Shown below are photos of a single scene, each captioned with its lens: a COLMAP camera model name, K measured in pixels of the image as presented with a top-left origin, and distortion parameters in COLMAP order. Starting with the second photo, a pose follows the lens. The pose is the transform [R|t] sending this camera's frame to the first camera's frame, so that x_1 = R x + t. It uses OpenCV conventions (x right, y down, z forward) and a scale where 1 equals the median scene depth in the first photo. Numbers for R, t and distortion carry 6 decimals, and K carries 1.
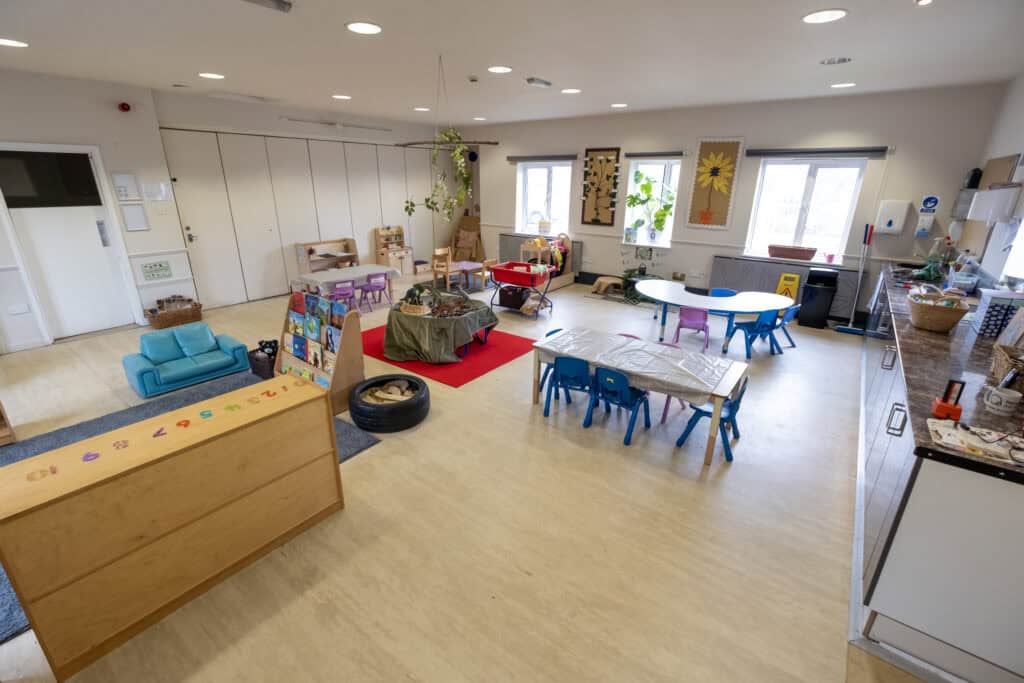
lens RADIAL K [[445.0, 0, 511.0], [0, 445.0, 340.3], [0, 0, 1]] dist [-0.000758, 0.000122]
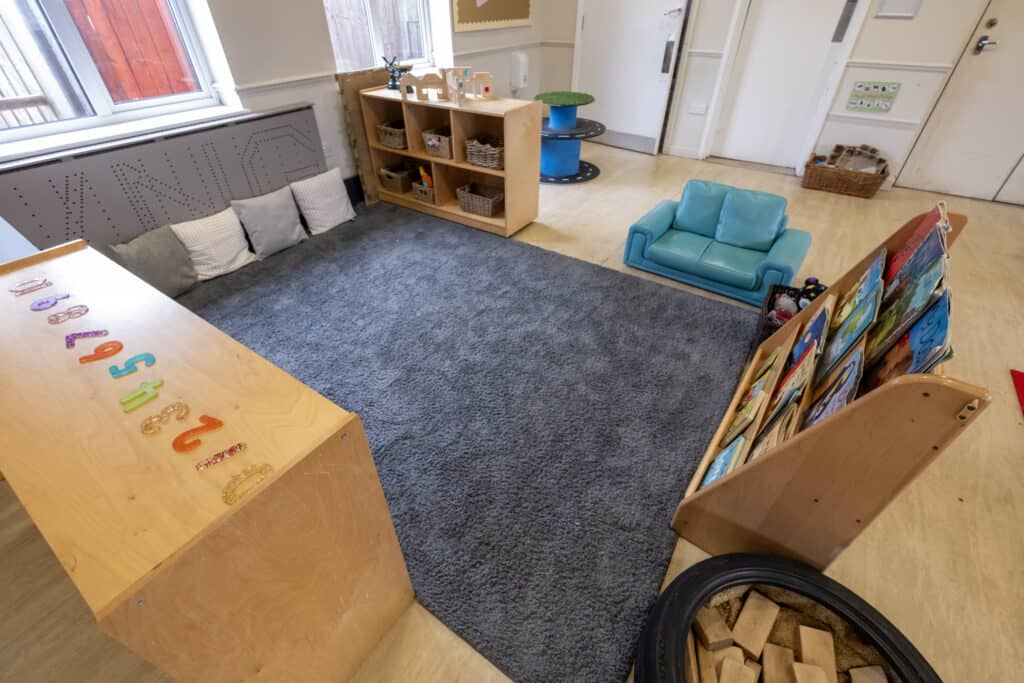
lens RADIAL K [[445.0, 0, 510.9], [0, 445.0, 339.9], [0, 0, 1]] dist [-0.000758, 0.000122]
pose [[0.046595, 0.617033, -0.785556, -0.173955], [-0.341881, 0.748768, 0.567859, -0.111276], [0.938588, 0.242107, 0.245840, 0.619060]]
